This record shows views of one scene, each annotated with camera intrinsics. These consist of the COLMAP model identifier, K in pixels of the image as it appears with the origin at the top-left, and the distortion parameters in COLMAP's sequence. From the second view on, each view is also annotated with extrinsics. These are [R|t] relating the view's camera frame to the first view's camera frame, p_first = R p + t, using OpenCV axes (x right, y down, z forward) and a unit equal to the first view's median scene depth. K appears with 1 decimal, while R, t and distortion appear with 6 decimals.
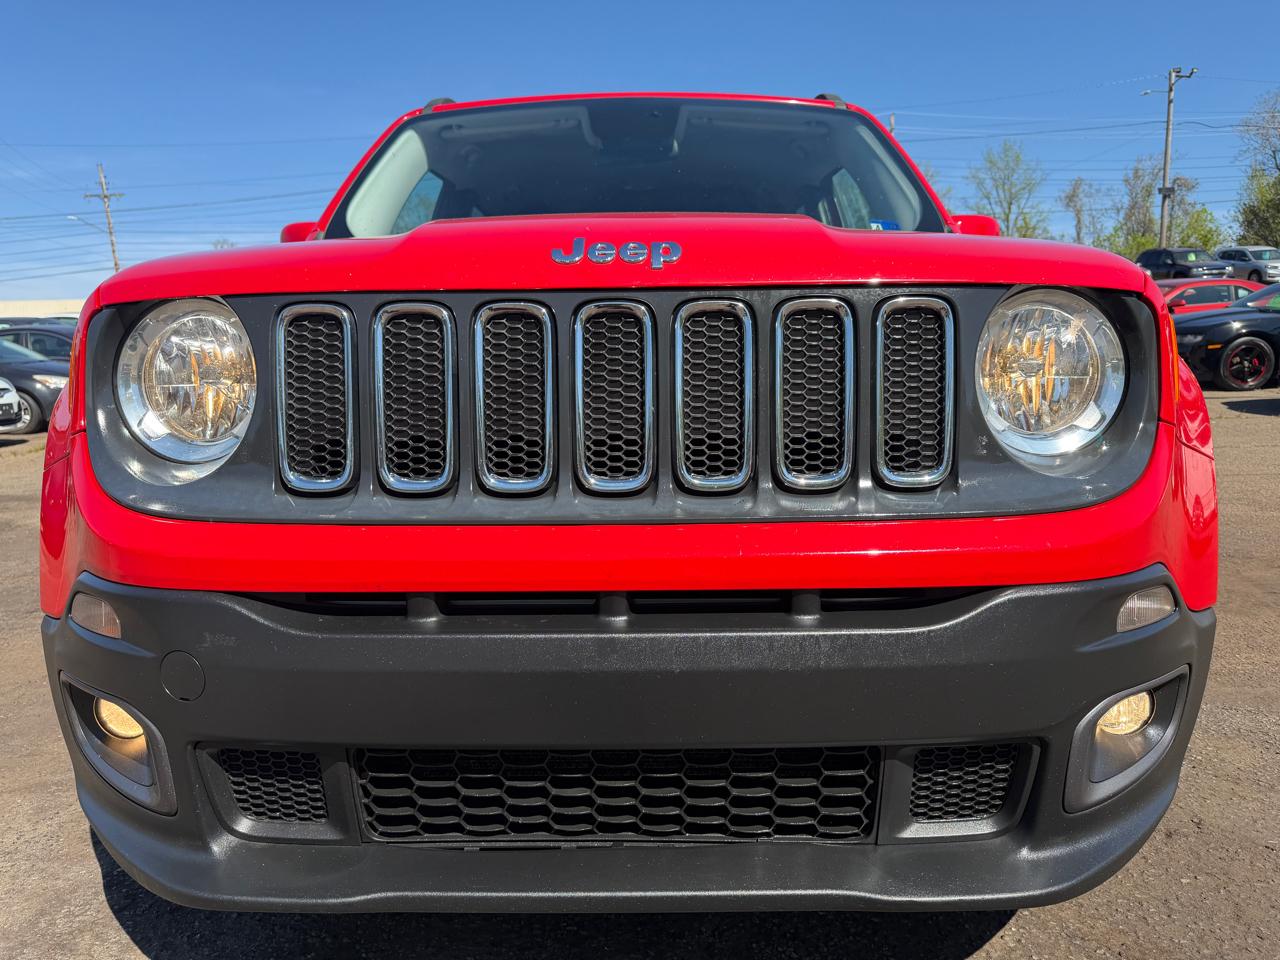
lens RADIAL K [[898.2, 0, 640.0], [0, 898.2, 480.0], [0, 0, 1]] dist [-0.033665, -0.003557]
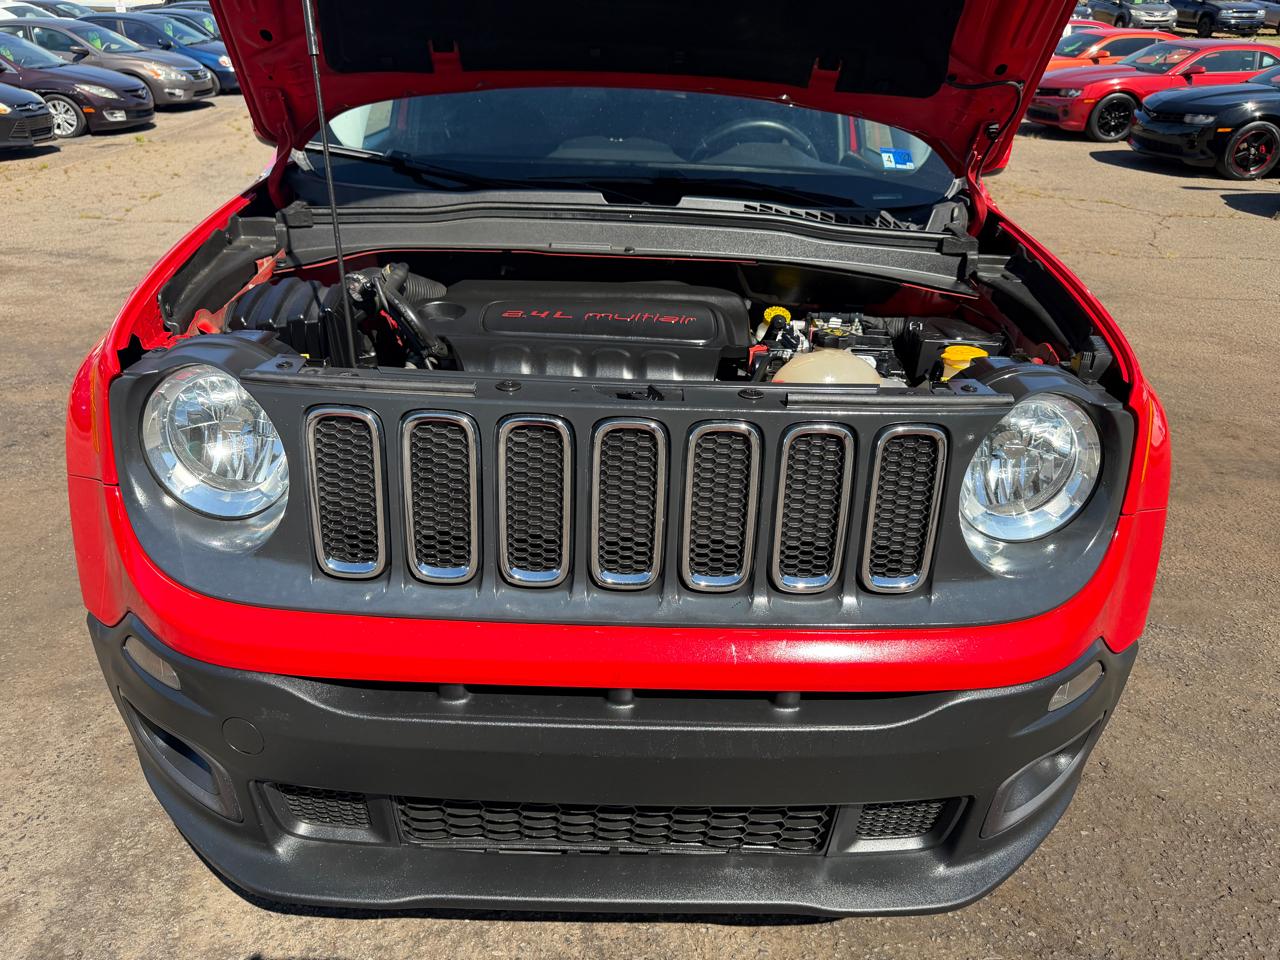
lens RADIAL K [[905.8, 0, 640.0], [0, 905.8, 480.0], [0, 0, 1]] dist [-0.029350, 0.028726]
pose [[0.998600, 0.031055, 0.042833, -0.056130], [-0.040857, 0.967016, 0.251417, -0.357702], [-0.033612, -0.252815, 0.966931, -0.042222]]
